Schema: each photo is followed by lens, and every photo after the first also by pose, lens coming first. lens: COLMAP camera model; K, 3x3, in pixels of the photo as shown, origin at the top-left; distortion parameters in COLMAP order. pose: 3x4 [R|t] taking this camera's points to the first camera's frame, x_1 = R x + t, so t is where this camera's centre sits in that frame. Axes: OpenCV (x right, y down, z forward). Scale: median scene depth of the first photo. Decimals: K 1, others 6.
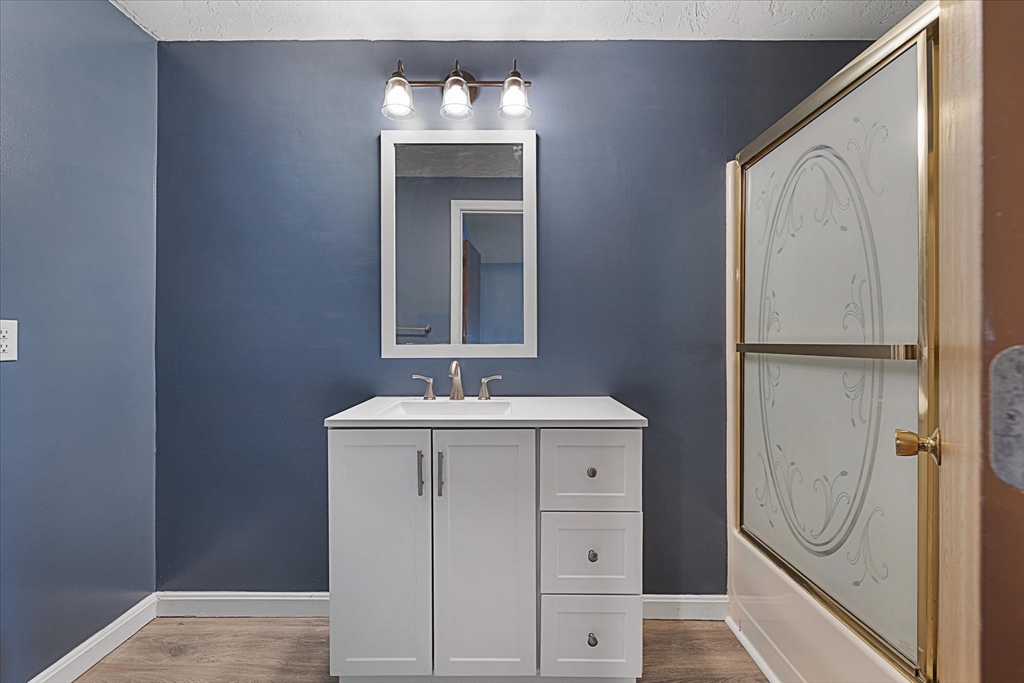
lens RADIAL K [[429.5, 0, 512.0], [0, 429.5, 341.5], [0, 0, 1]] dist [-0.000773, -0.000121]
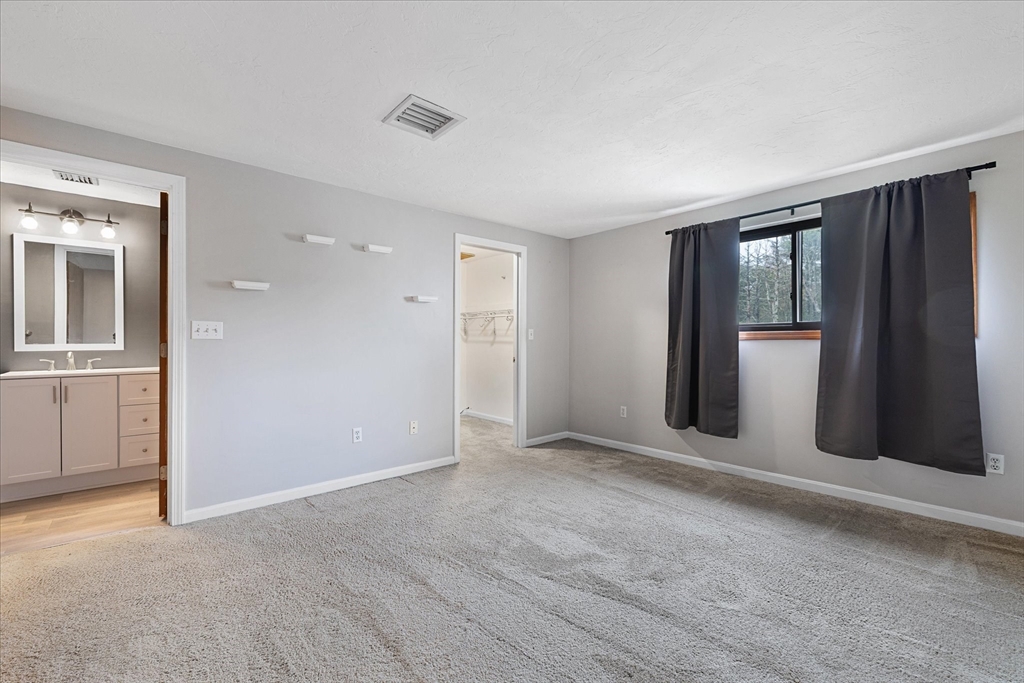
lens RADIAL K [[429.5, 0, 512.0], [0, 429.5, 341.5], [0, 0, 1]] dist [-0.000773, -0.000121]
pose [[0.749807, -0.001763, 0.661654, 0.096767], [-0.001081, 0.999992, 0.003889, -0.015238], [-0.661655, -0.003631, 0.749799, -1.936862]]
